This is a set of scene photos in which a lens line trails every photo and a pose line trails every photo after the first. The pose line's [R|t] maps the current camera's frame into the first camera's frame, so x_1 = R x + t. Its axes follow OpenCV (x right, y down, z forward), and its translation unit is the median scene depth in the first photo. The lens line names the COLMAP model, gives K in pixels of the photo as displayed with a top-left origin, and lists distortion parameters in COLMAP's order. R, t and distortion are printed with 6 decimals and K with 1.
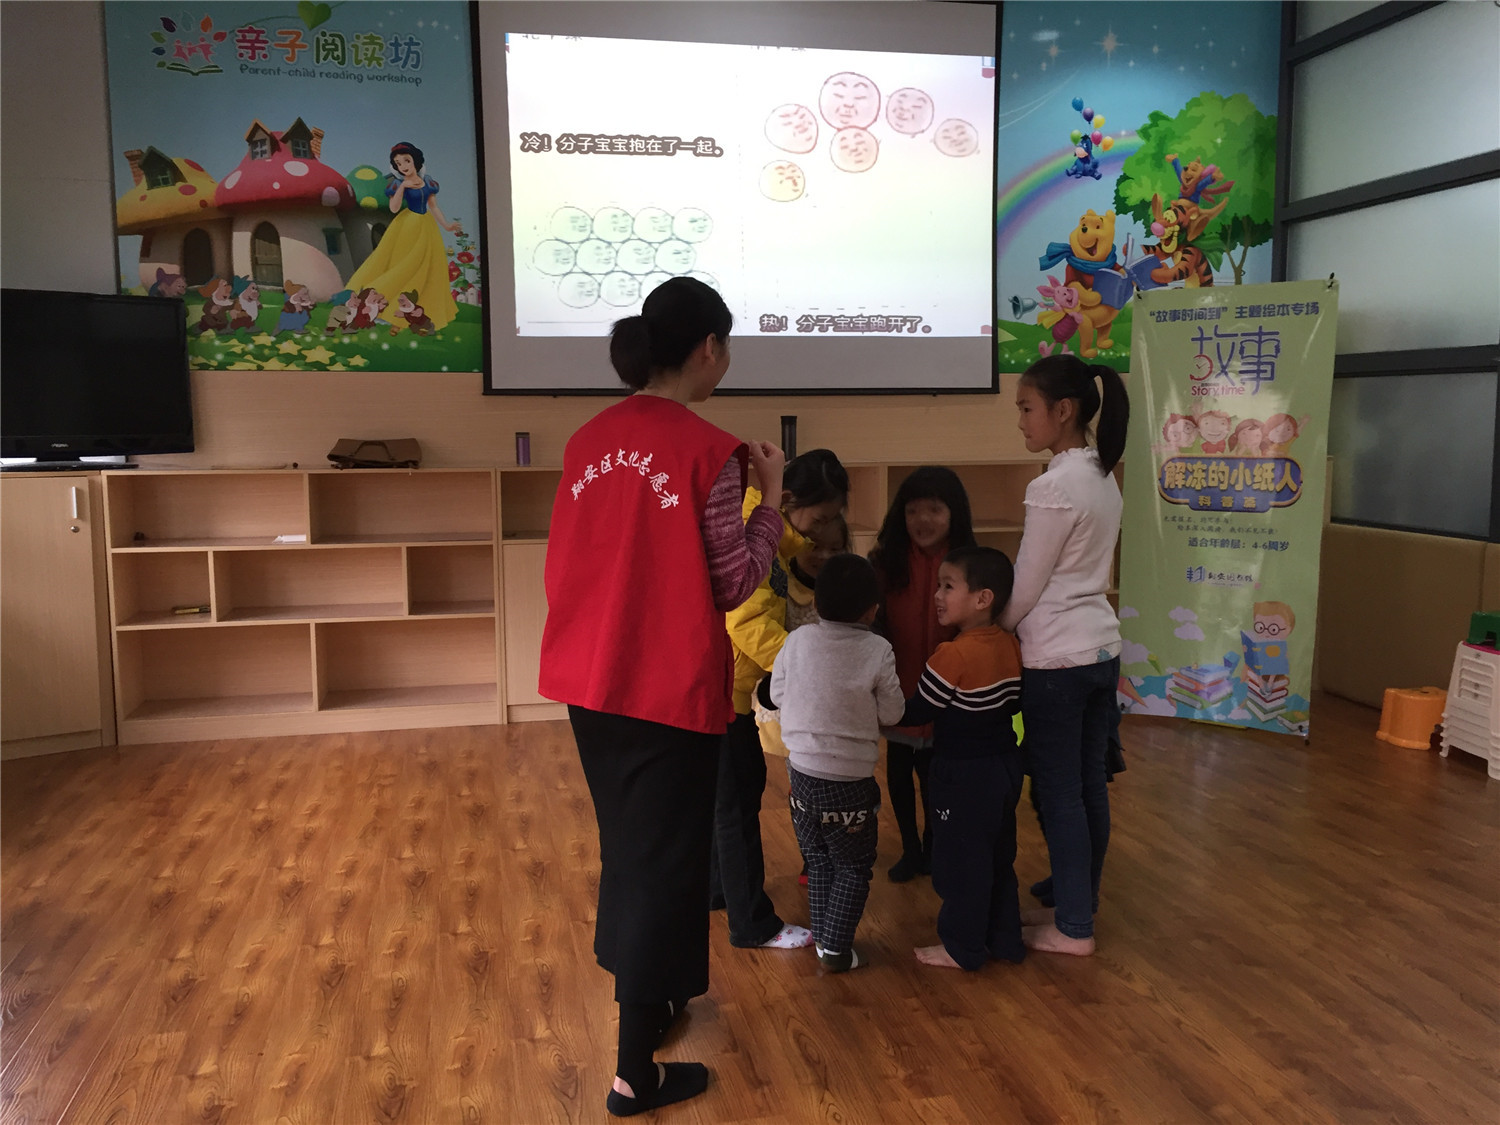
lens RADIAL K [[1274.8, 0, 767.0], [0, 1274.8, 555.9], [0, 0, 1]] dist [0.079419, -0.106726]
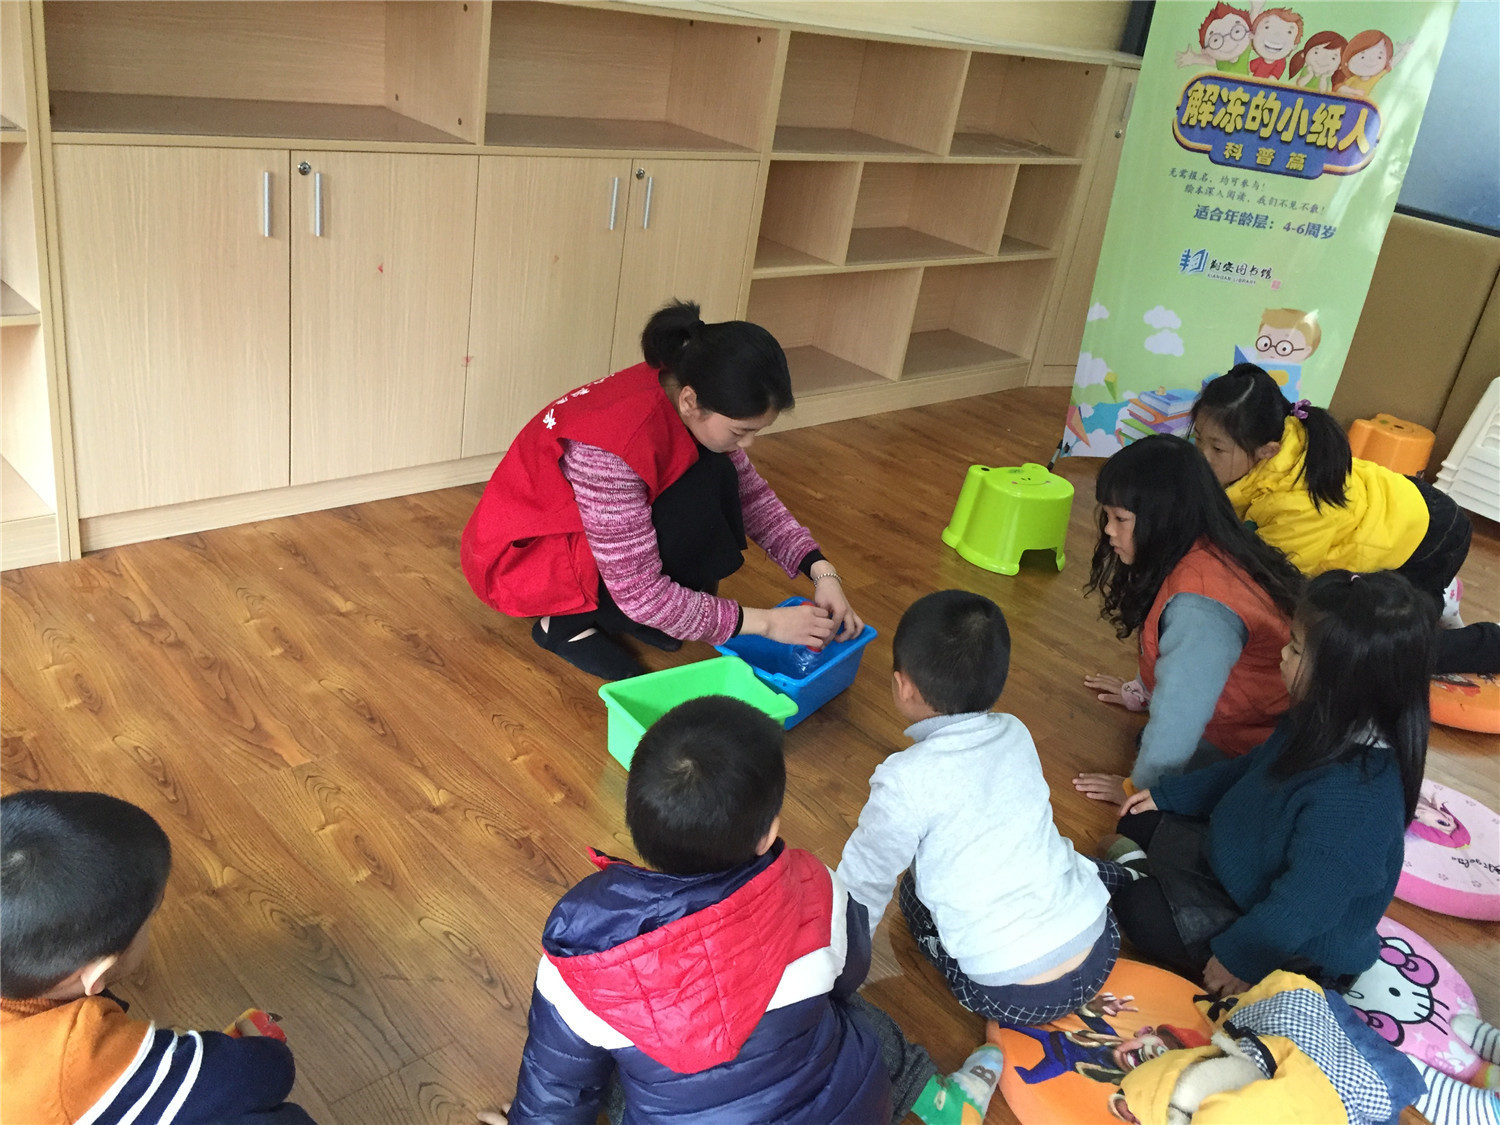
lens RADIAL K [[1285.6, 0, 757.4], [0, 1285.6, 559.5], [0, 0, 1]] dist [0.072530, -0.110630]
pose [[0.843564, -0.097672, 0.528072, -0.236821], [-0.100355, 0.937330, 0.333679, -0.042433], [-0.527569, -0.334474, 0.780896, 0.505891]]
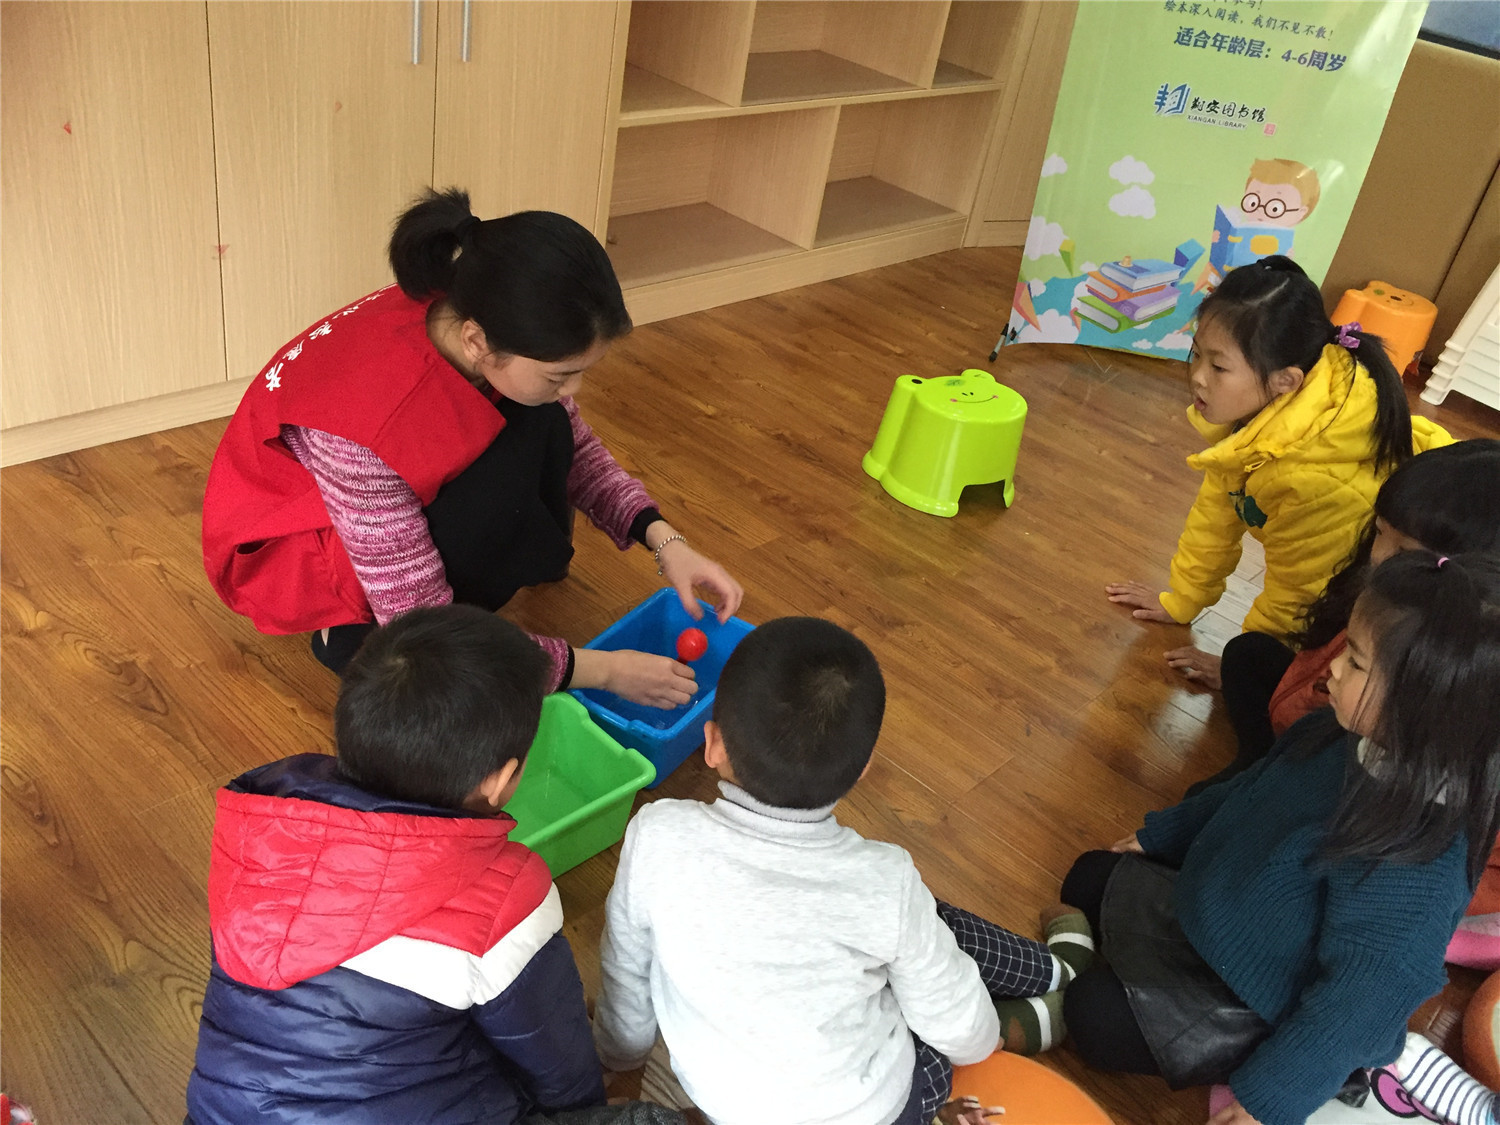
lens RADIAL K [[1285.6, 0, 757.4], [0, 1285.6, 559.5], [0, 0, 1]] dist [0.072530, -0.110630]
pose [[0.810118, -0.185209, 0.556243, -0.155244], [-0.107235, 0.885970, 0.451175, -0.041865], [-0.576376, -0.425154, 0.697879, 0.601175]]
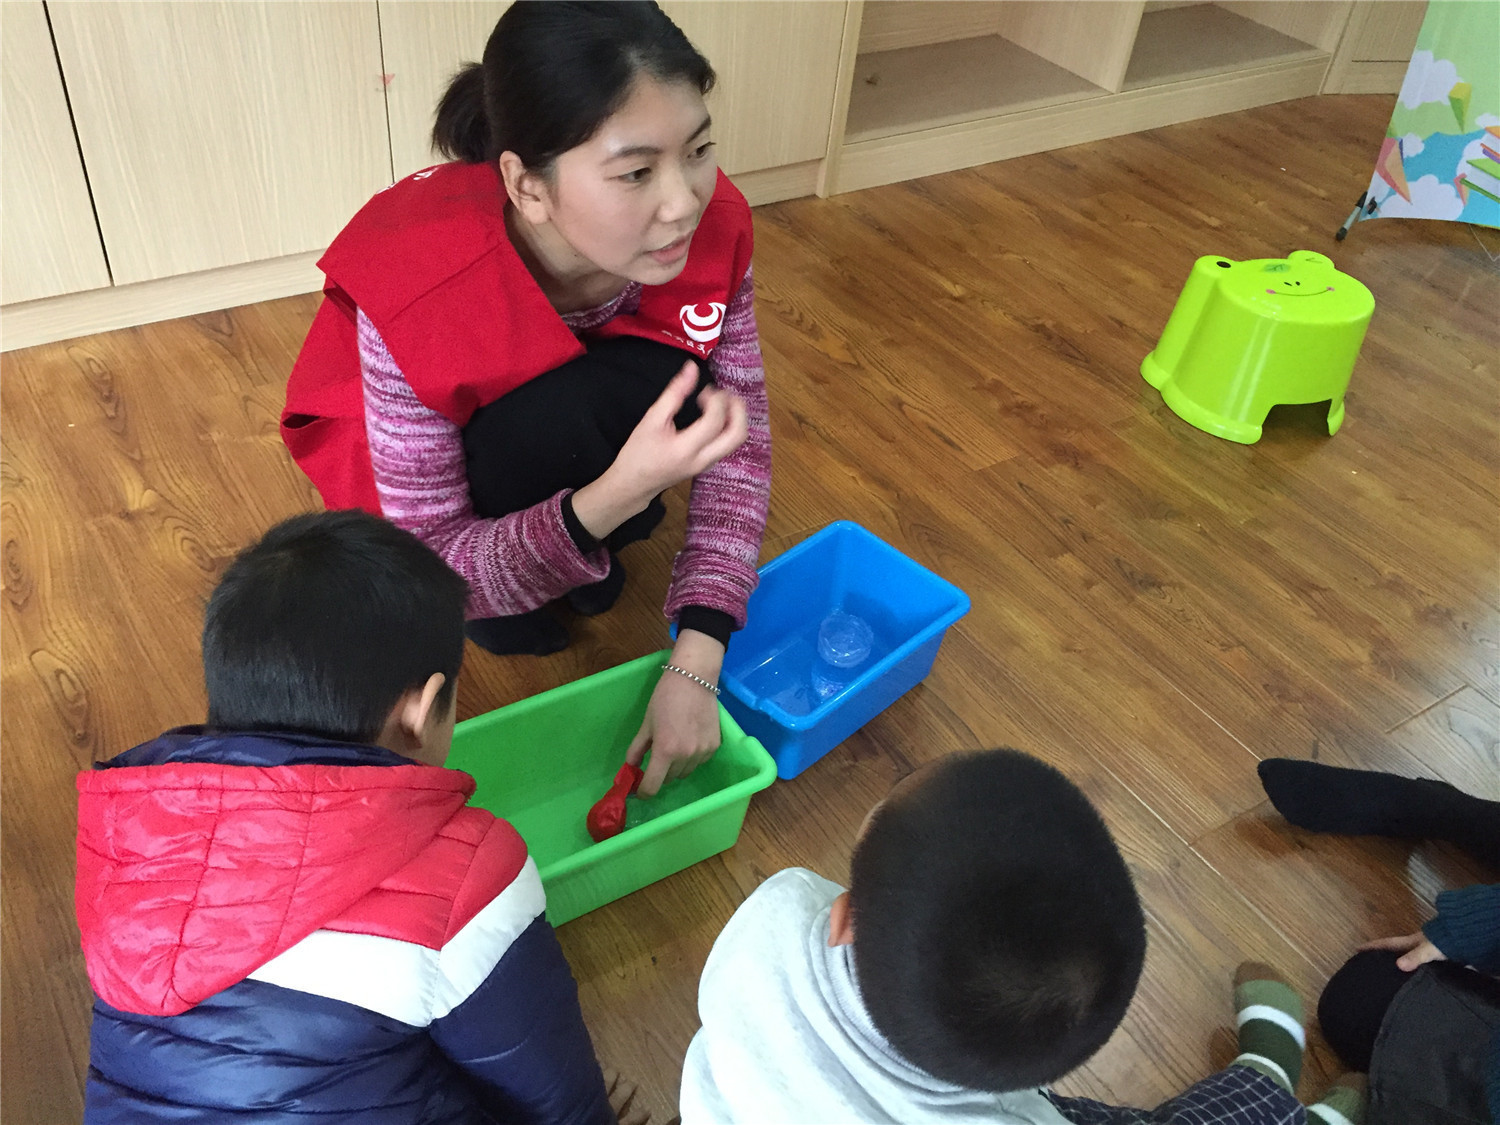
lens RADIAL K [[1292.3, 0, 750.0], [0, 1292.3, 562.5], [0, 0, 1]] dist [0.088180, -0.130645]
pose [[0.929514, -0.158547, 0.332967, -0.097821], [-0.058397, 0.828202, 0.557379, -0.022628], [-0.364134, -0.537536, 0.760566, 0.644250]]
